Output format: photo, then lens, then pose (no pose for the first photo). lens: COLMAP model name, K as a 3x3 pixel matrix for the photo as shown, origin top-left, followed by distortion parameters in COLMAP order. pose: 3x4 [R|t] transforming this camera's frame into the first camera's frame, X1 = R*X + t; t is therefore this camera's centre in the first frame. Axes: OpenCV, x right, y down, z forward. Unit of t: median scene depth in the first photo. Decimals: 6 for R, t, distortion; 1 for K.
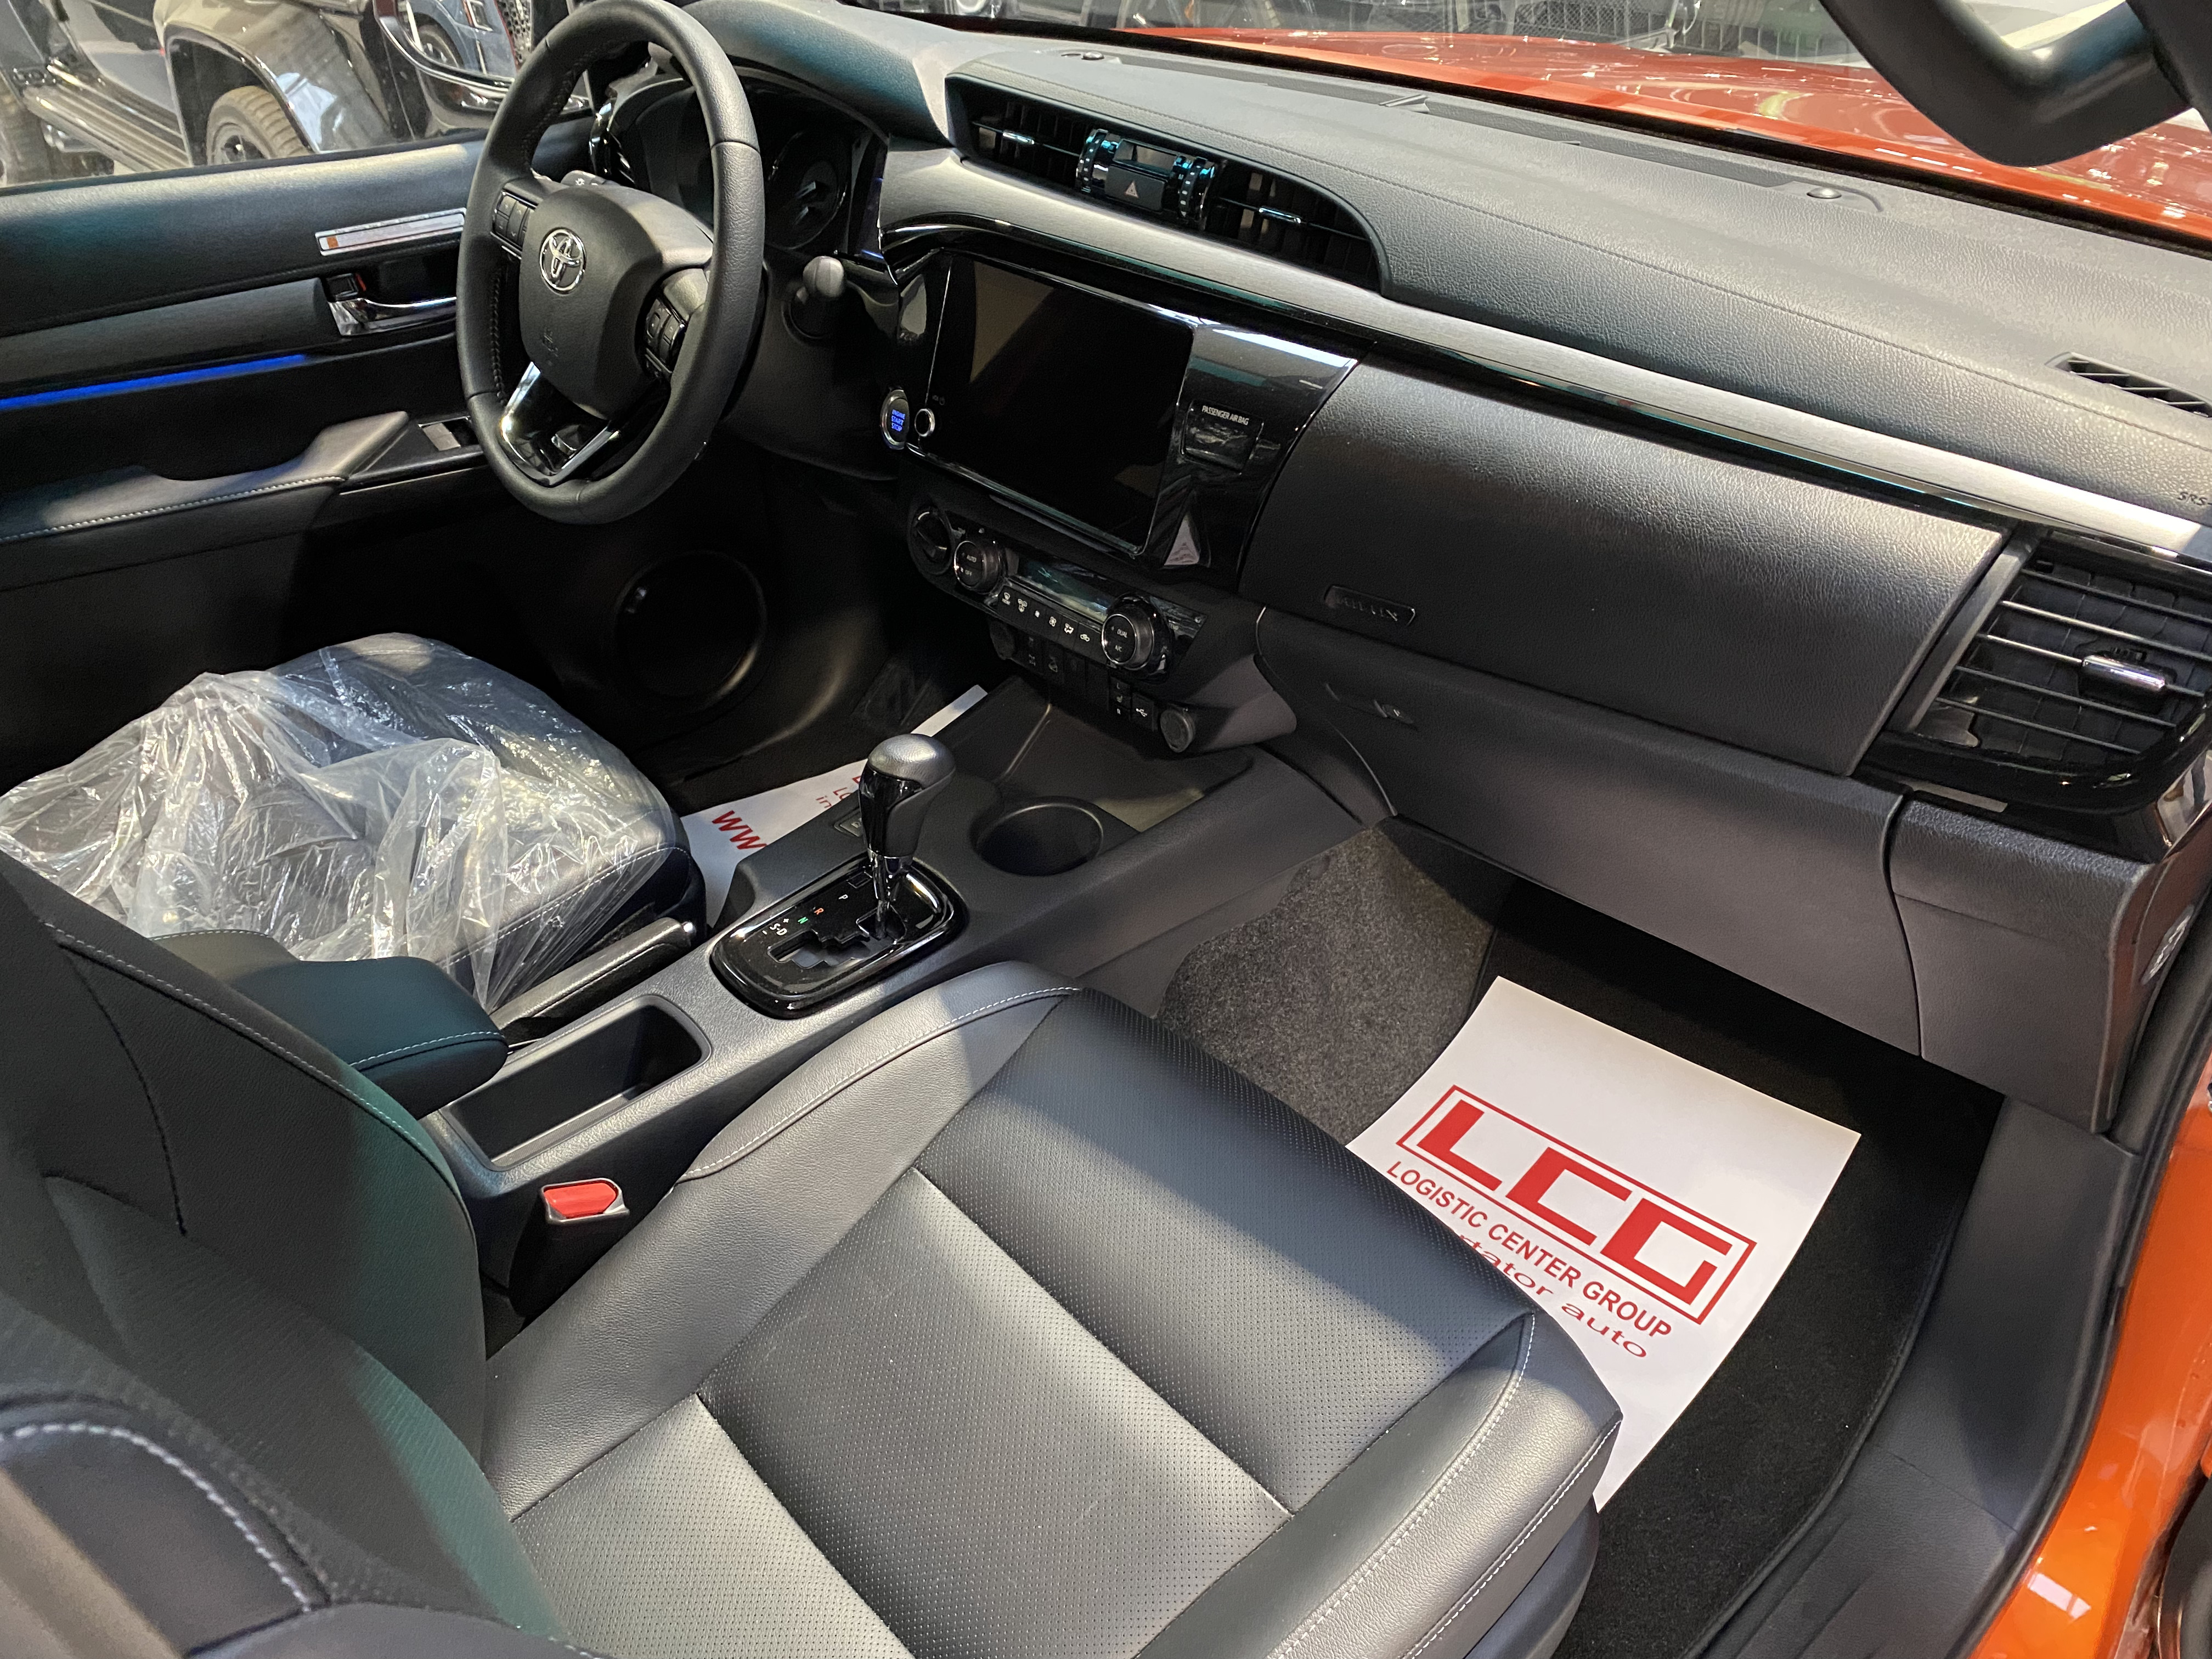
lens RADIAL K [[1701.3, 0, 1102.8], [0, 1701.3, 839.0], [0, 0, 1]] dist [0.133037, -0.191372]
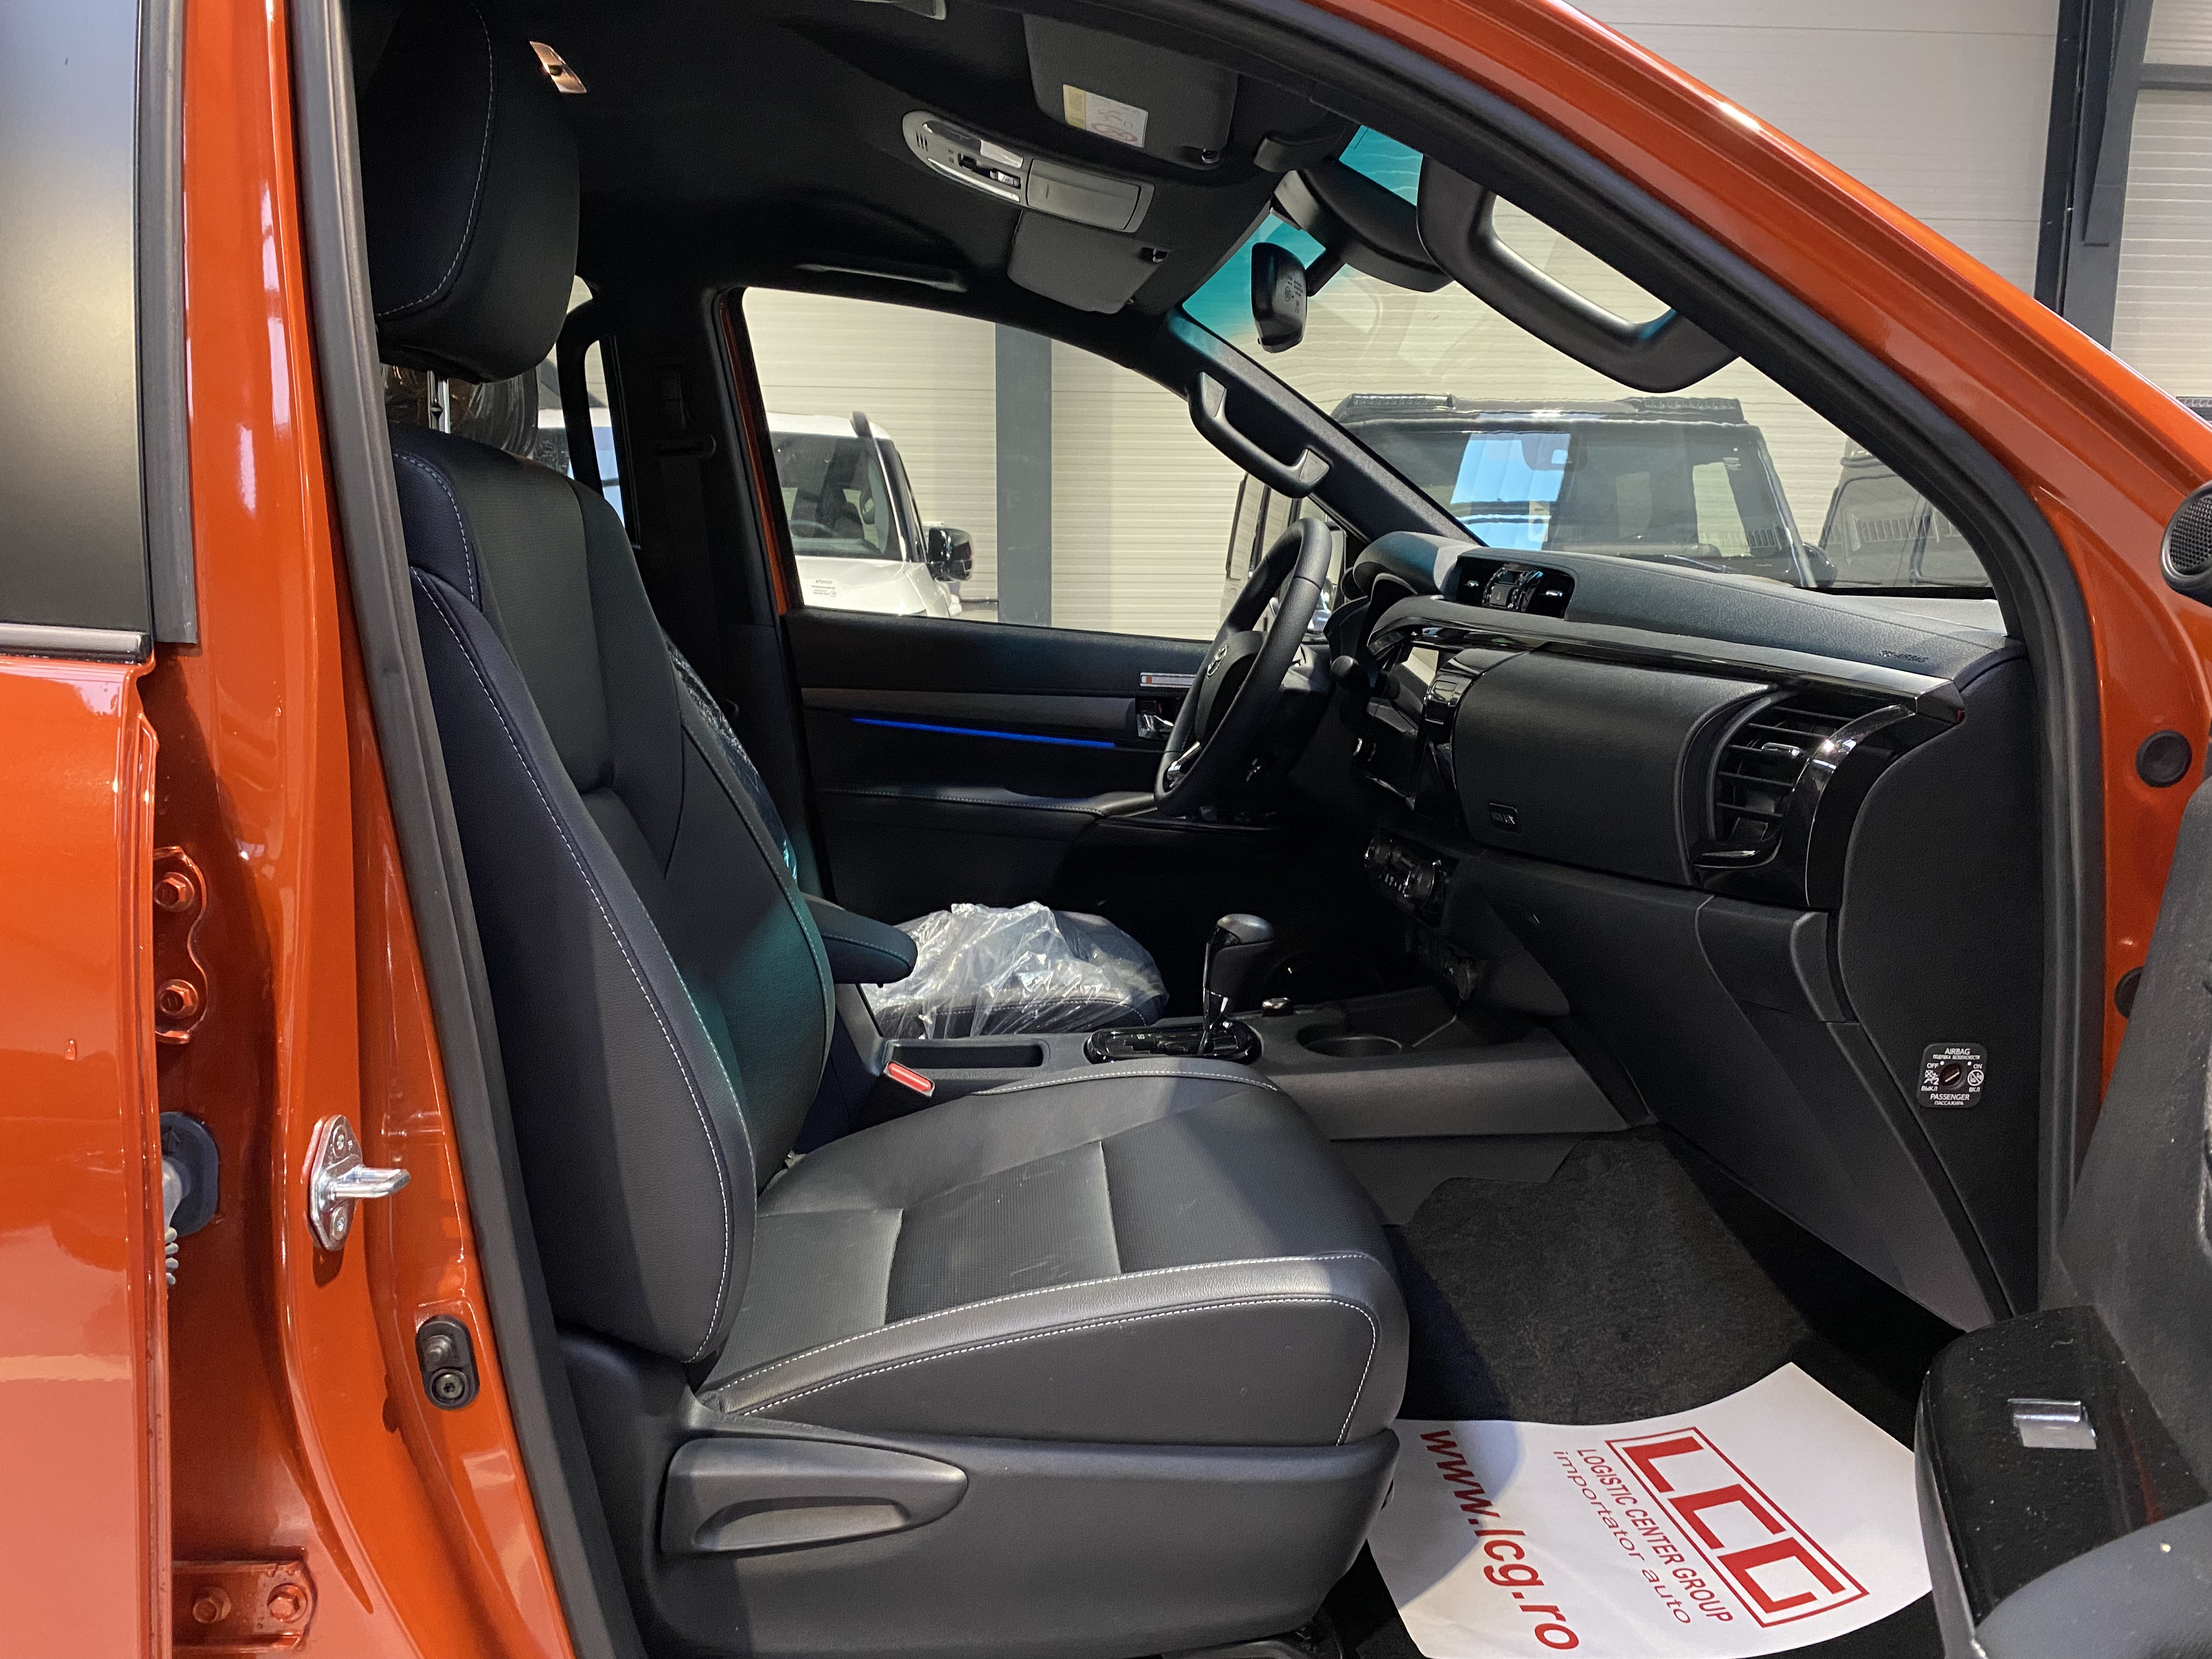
lens RADIAL K [[1701.3, 0, 1102.8], [0, 1701.3, 839.0], [0, 0, 1]] dist [0.133037, -0.191372]
pose [[0.776605, 0.125014, -0.617459, 0.595927], [-0.388026, 0.867056, -0.312489, 0.340181], [0.496306, 0.482271, 0.721869, -0.103389]]
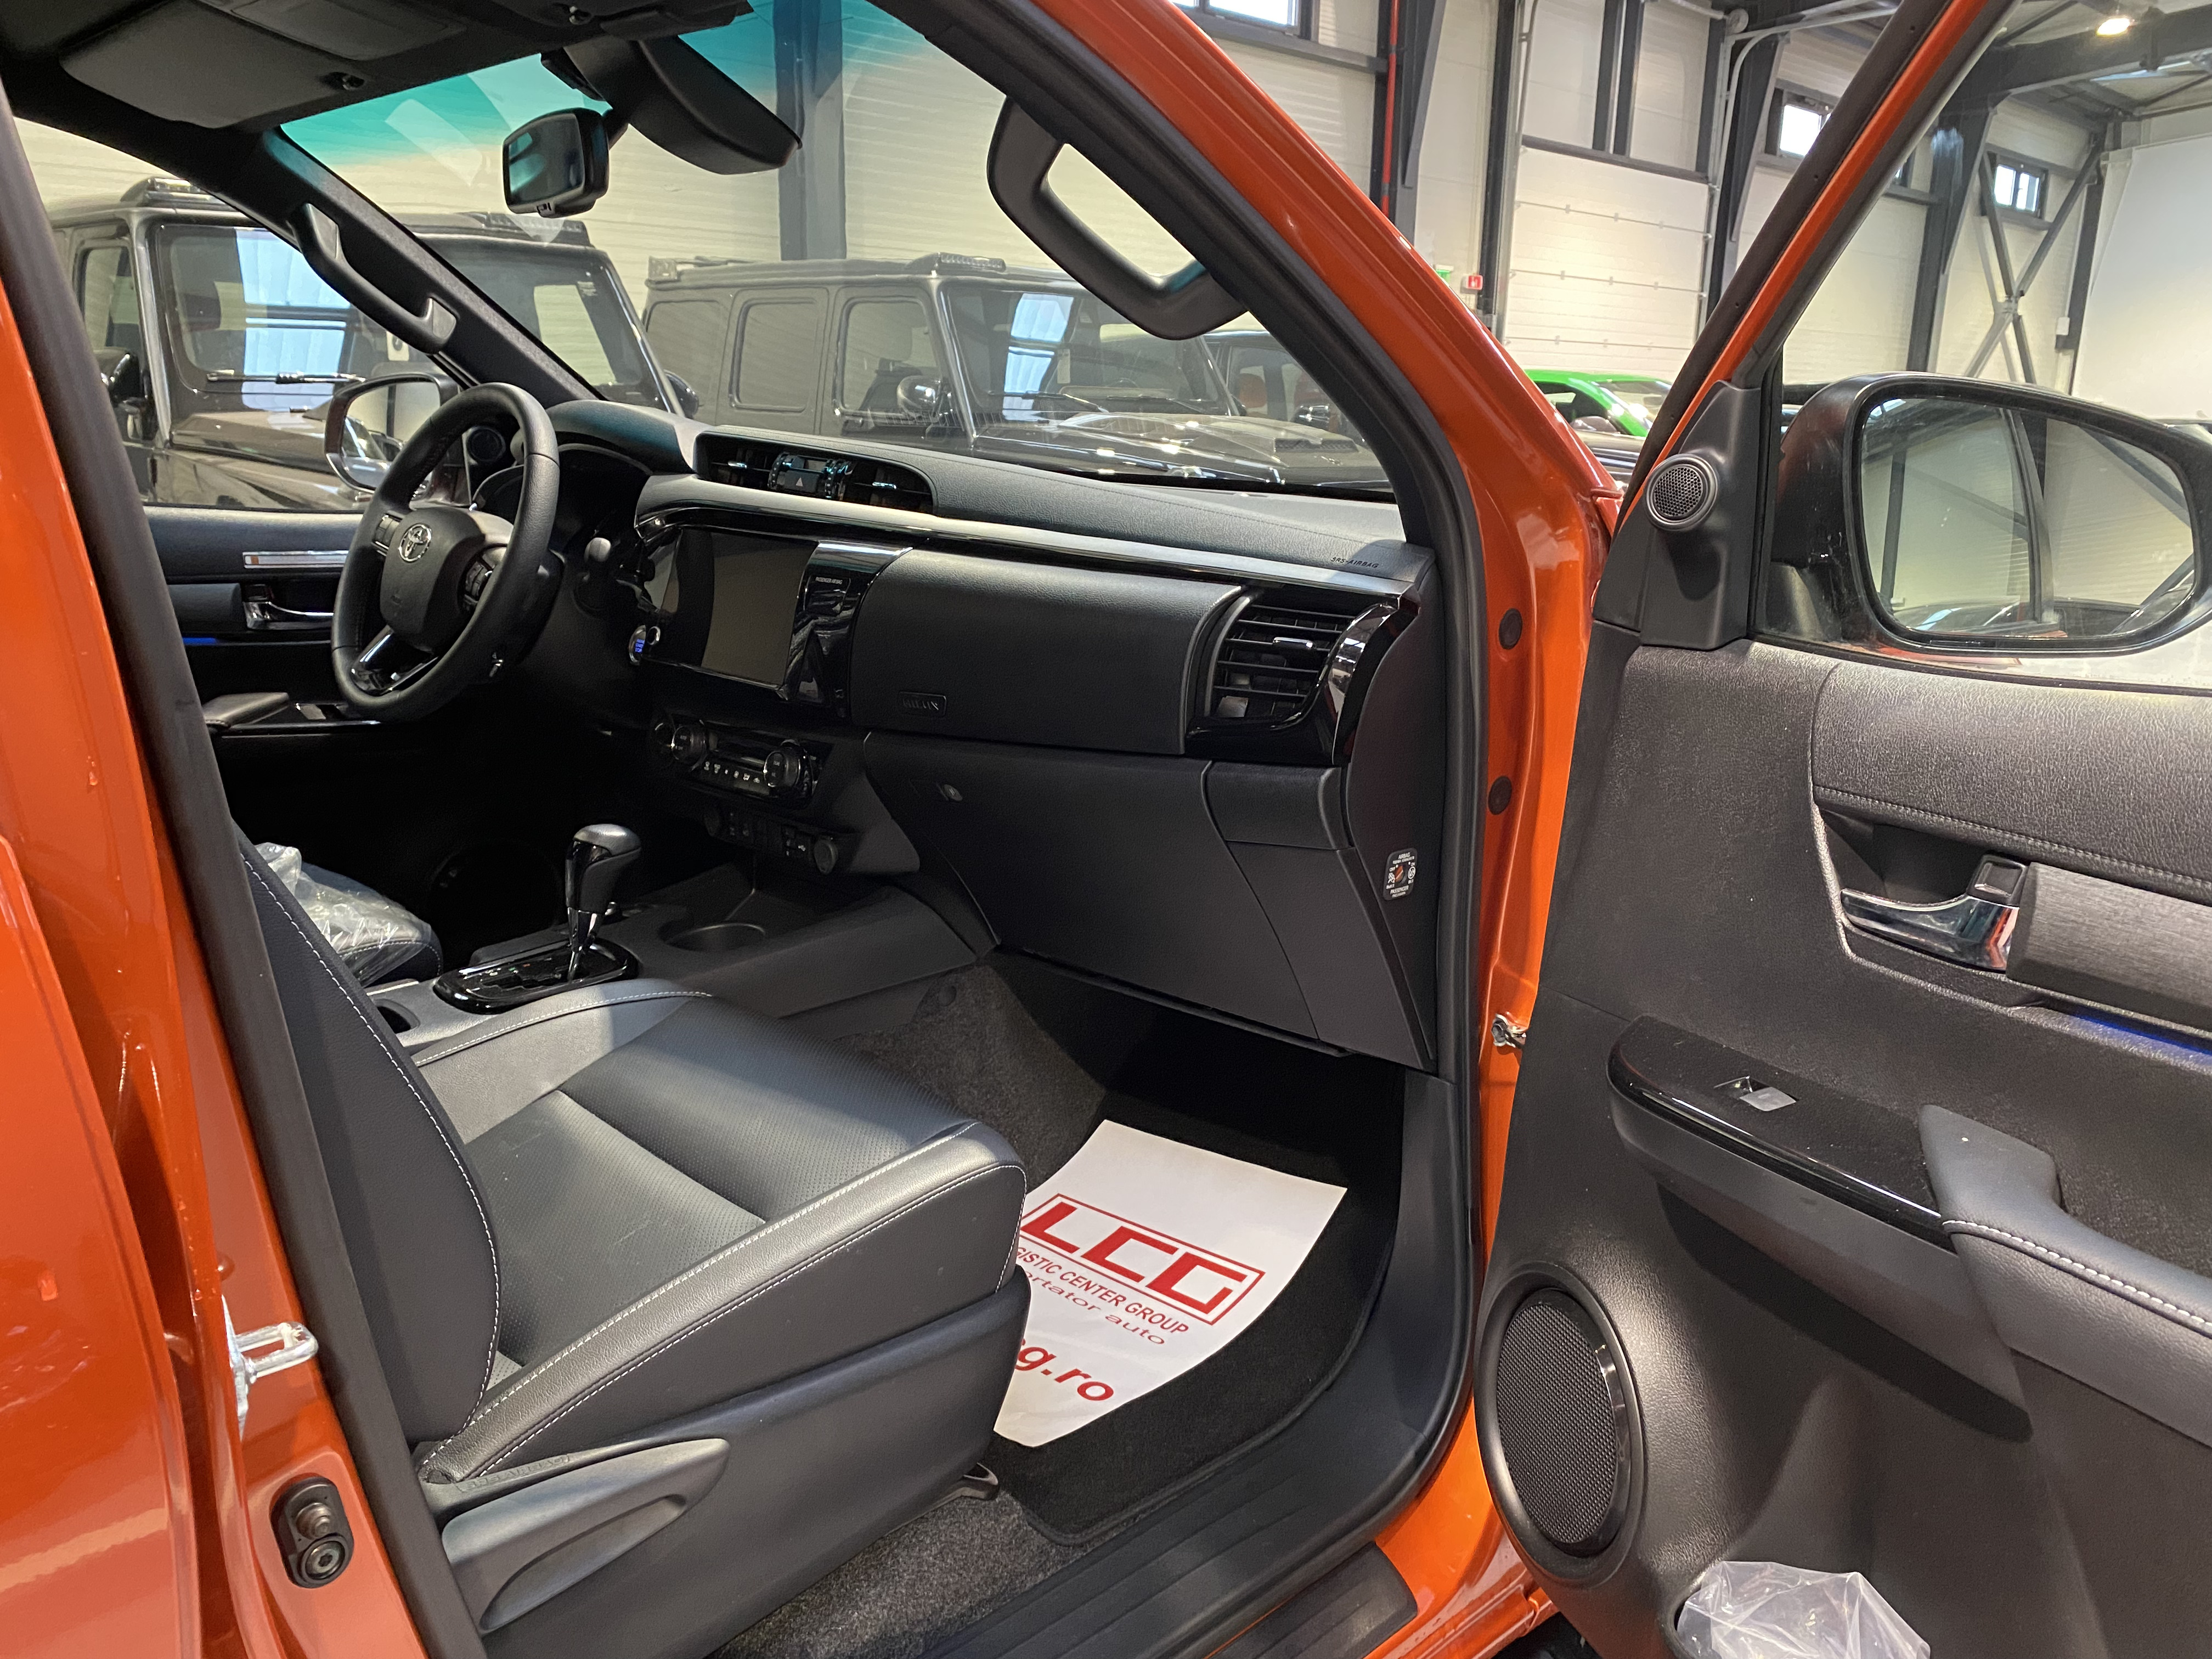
lens RADIAL K [[1735.9, 0, 1109.2], [0, 1735.9, 797.9], [0, 0, 1]] dist [0.098166, -0.096038]
pose [[0.998616, 0.033909, 0.040205, 0.205915], [-0.015917, 0.923411, -0.383482, 0.405645], [-0.050129, 0.382312, 0.922673, -0.282601]]
